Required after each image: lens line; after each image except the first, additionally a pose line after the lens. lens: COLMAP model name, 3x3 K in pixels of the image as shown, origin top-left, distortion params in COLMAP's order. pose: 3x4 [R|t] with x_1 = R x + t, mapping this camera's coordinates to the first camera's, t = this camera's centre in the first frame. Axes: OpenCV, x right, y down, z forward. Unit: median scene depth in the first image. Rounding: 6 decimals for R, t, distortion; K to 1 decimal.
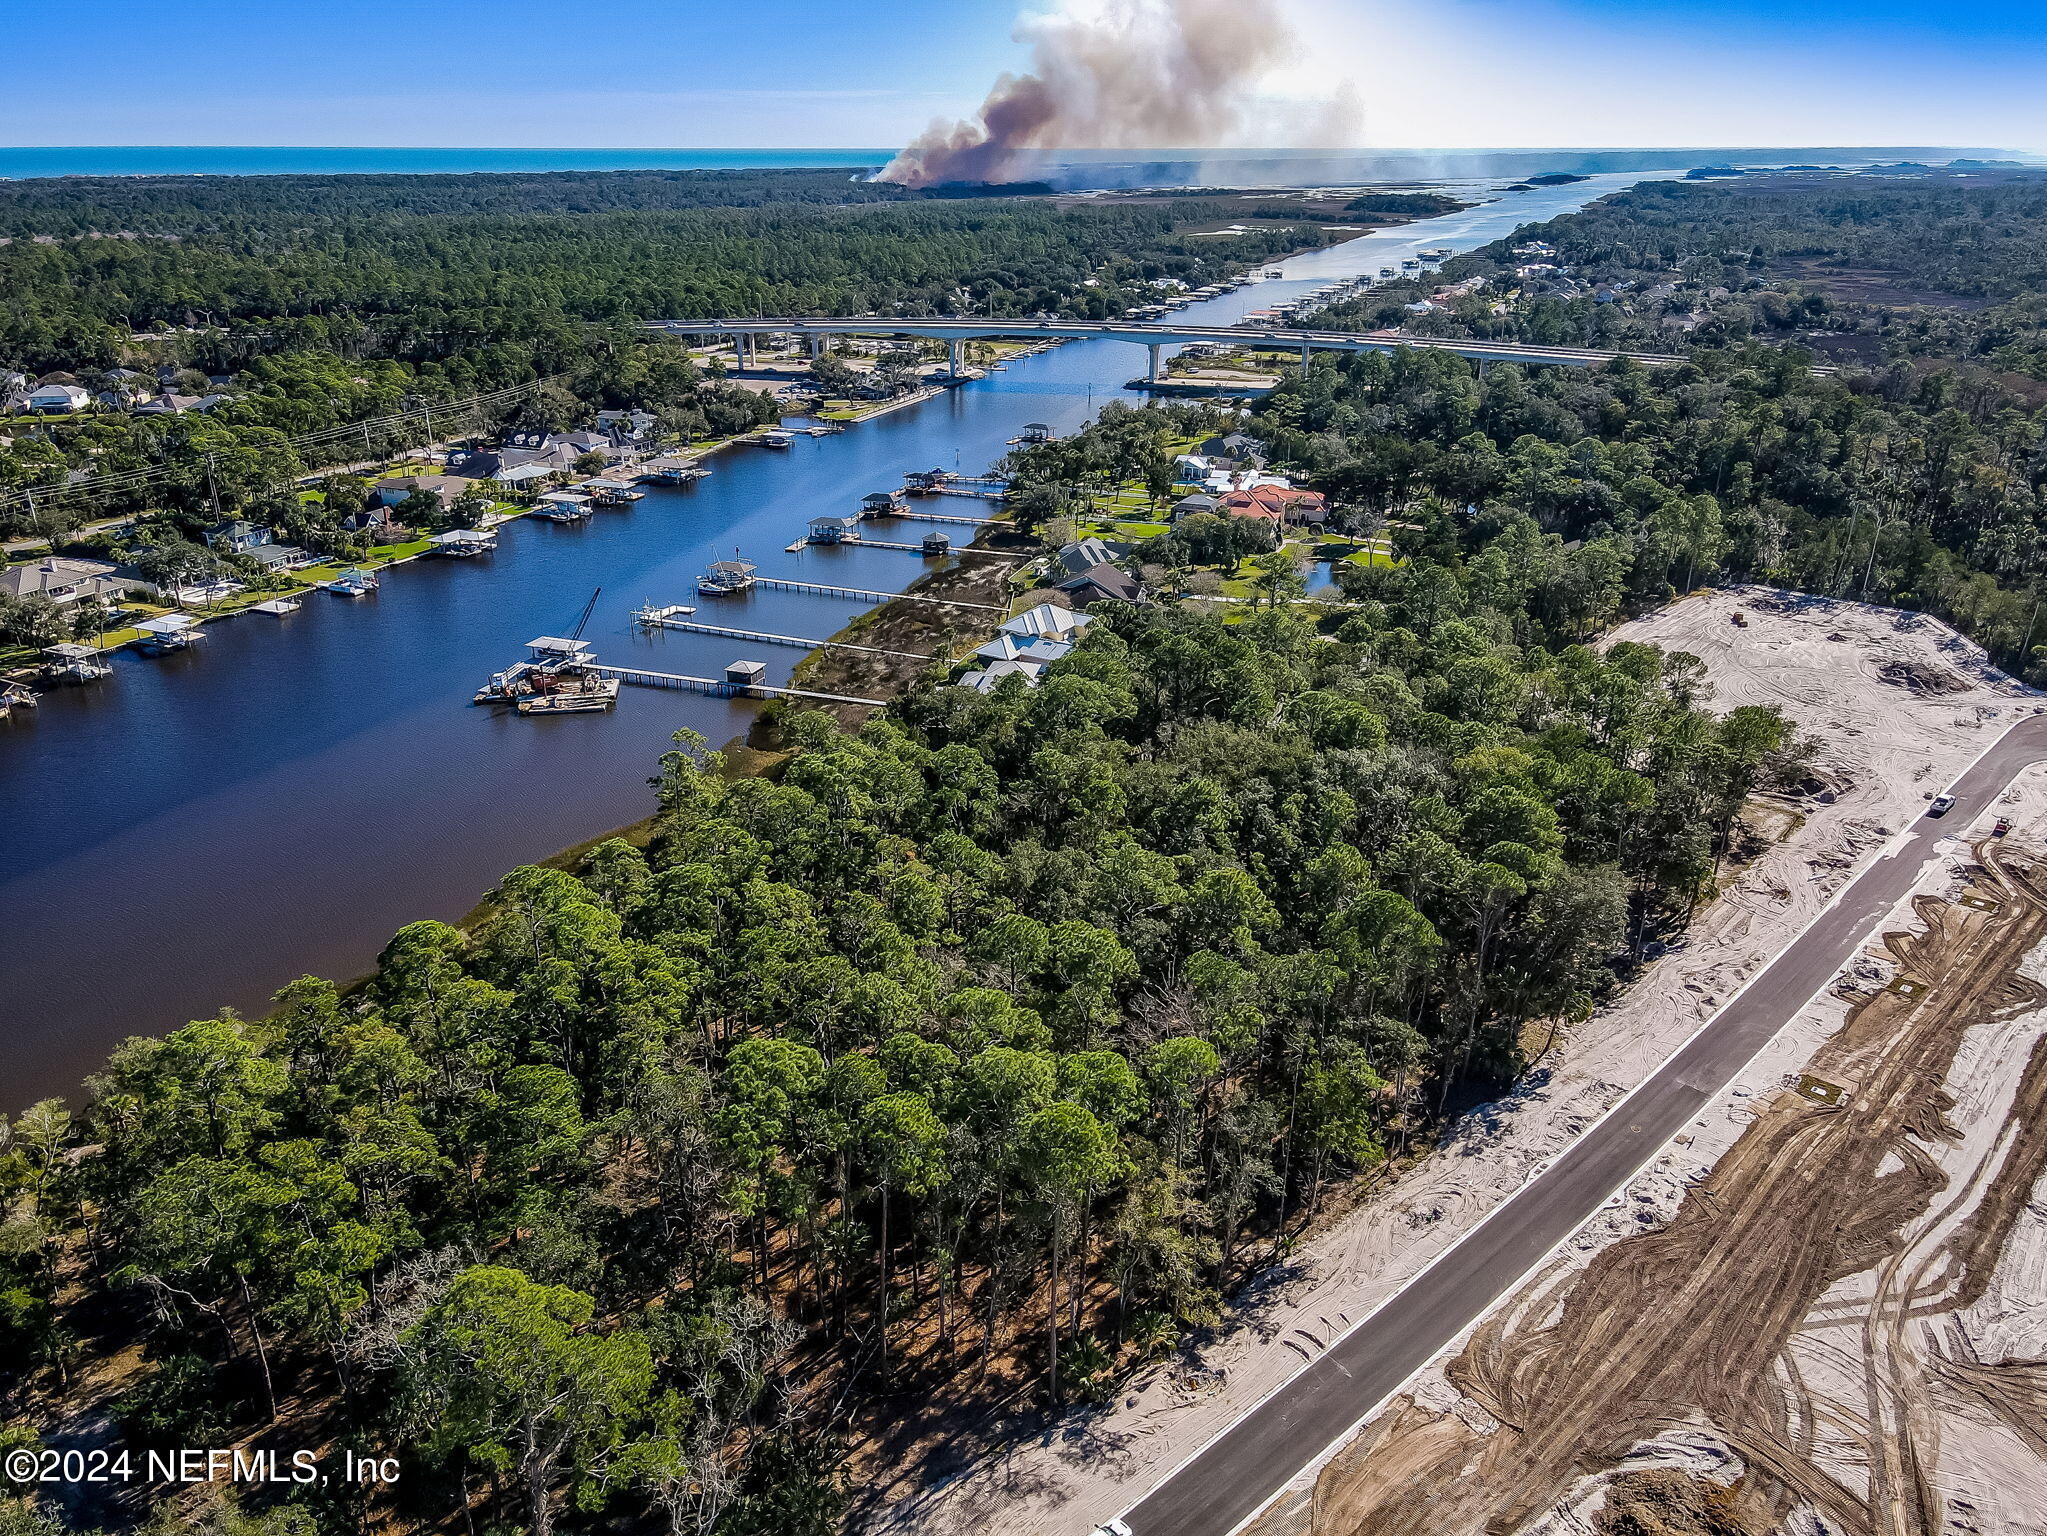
lens RADIAL K [[1521.4, 0, 1018.9], [0, 1521.4, 768.0], [0, 0, 1]] dist [-0.021783, 0.065789]
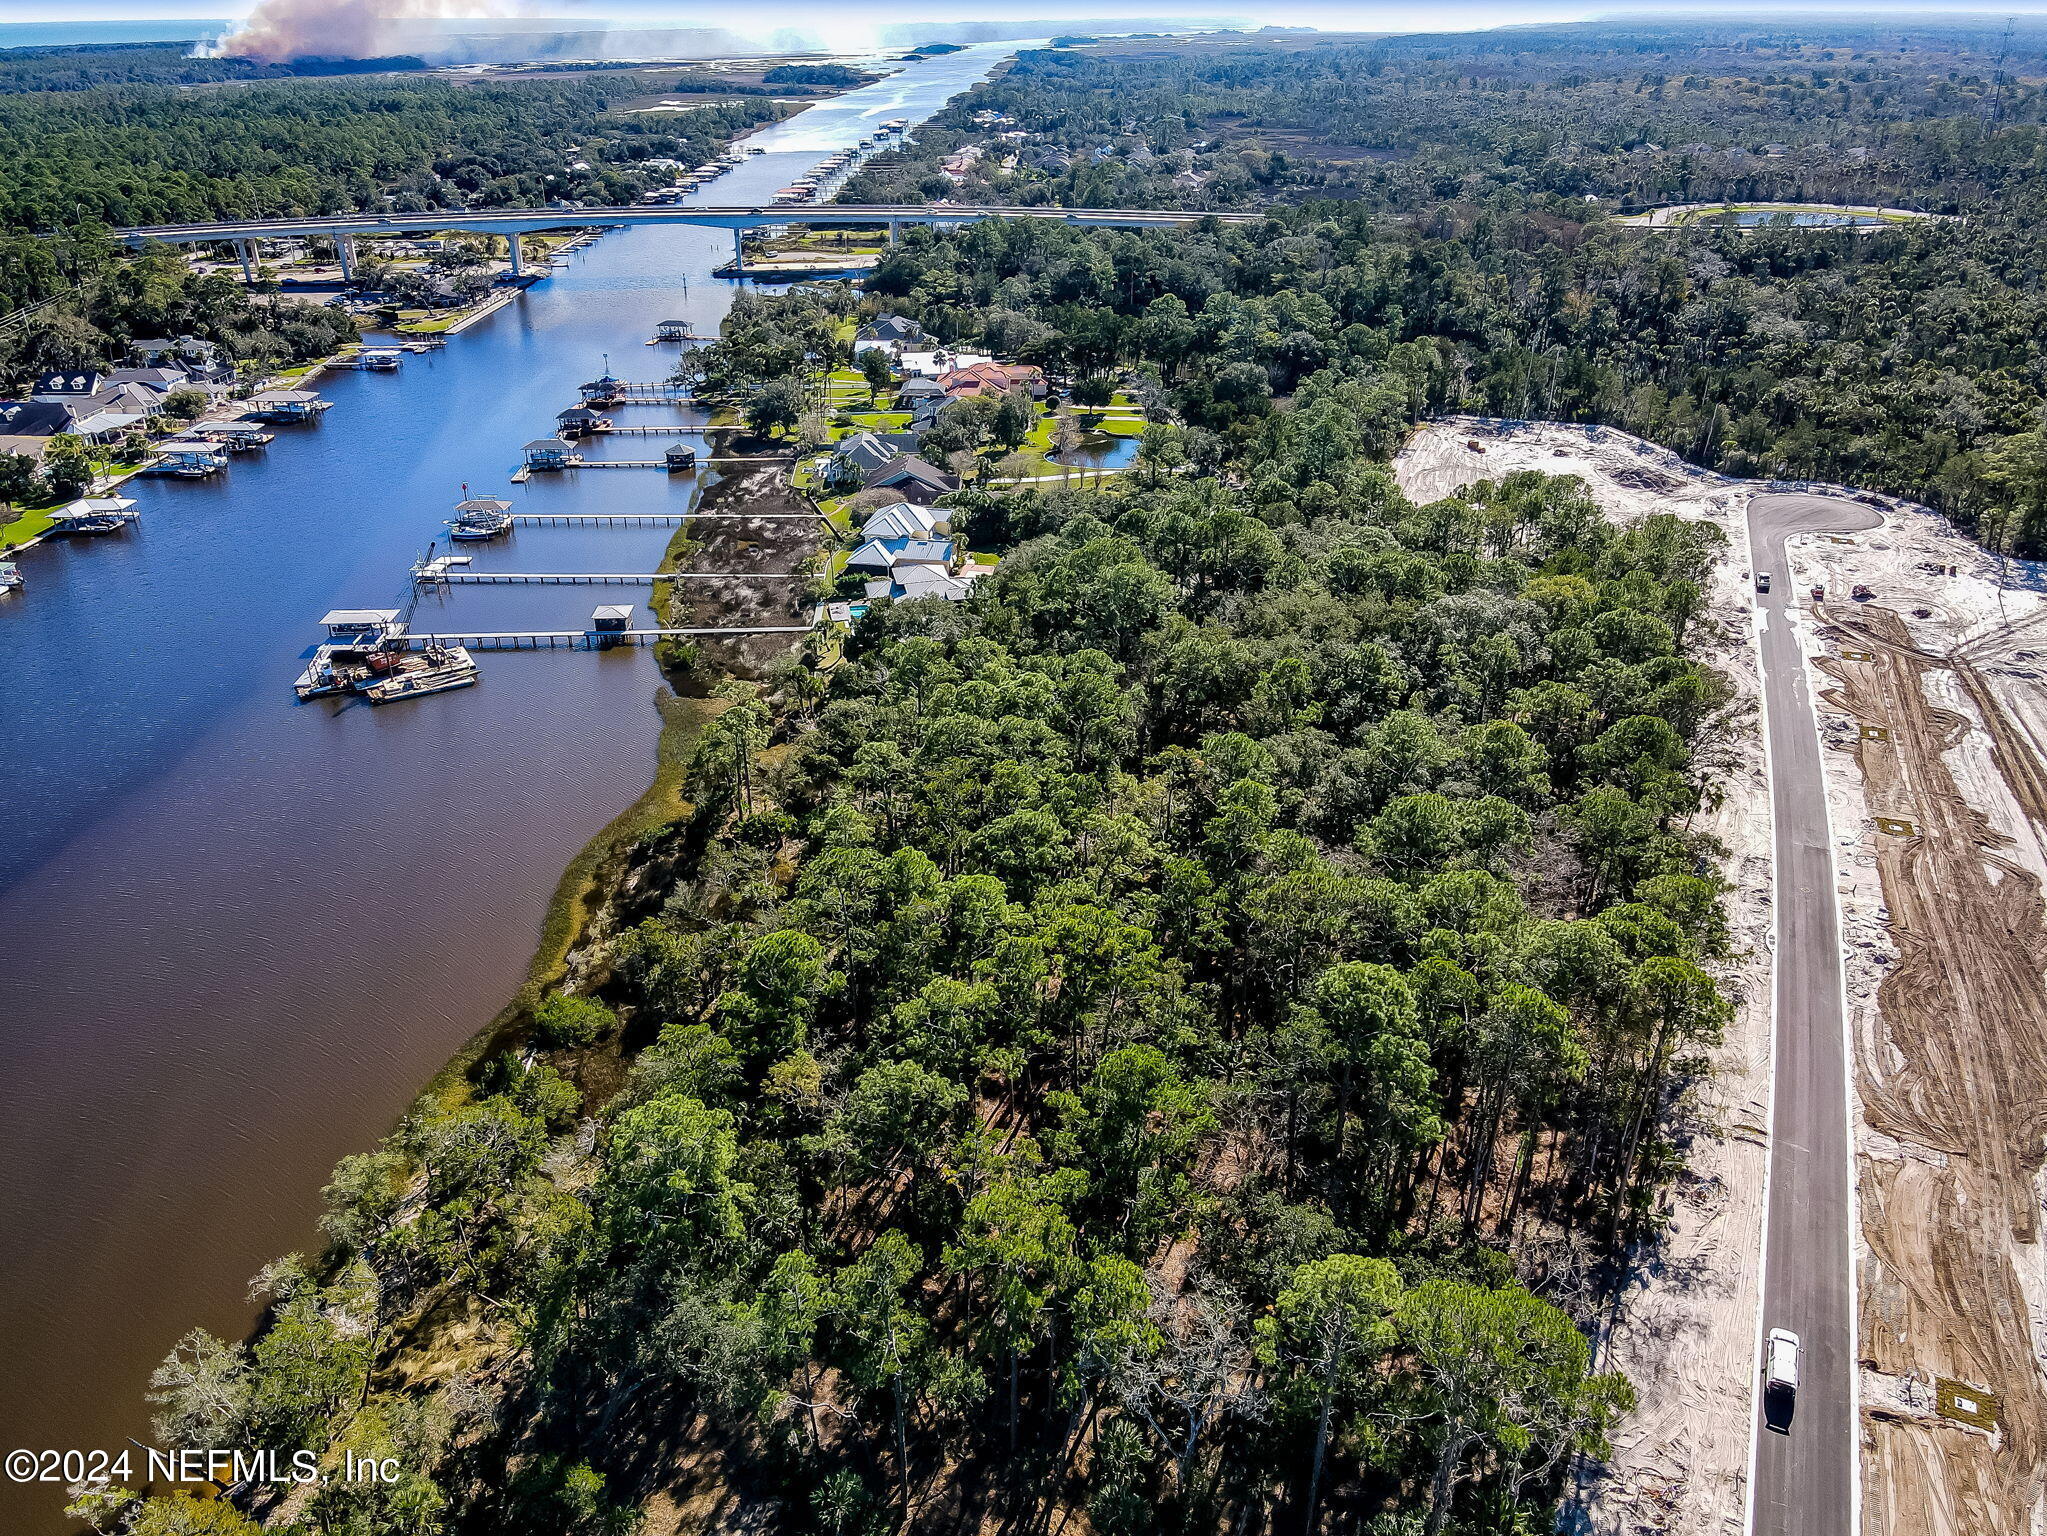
lens RADIAL K [[1519.7, 0, 1035.1], [0, 1519.7, 761.4], [0, 0, 1]] dist [0.010110, 0.005955]
pose [[0.924038, -0.172566, 0.341138, -0.233980], [0.149649, 0.984393, 0.092605, -0.022345], [-0.351795, -0.034520, 0.935440, 0.068130]]
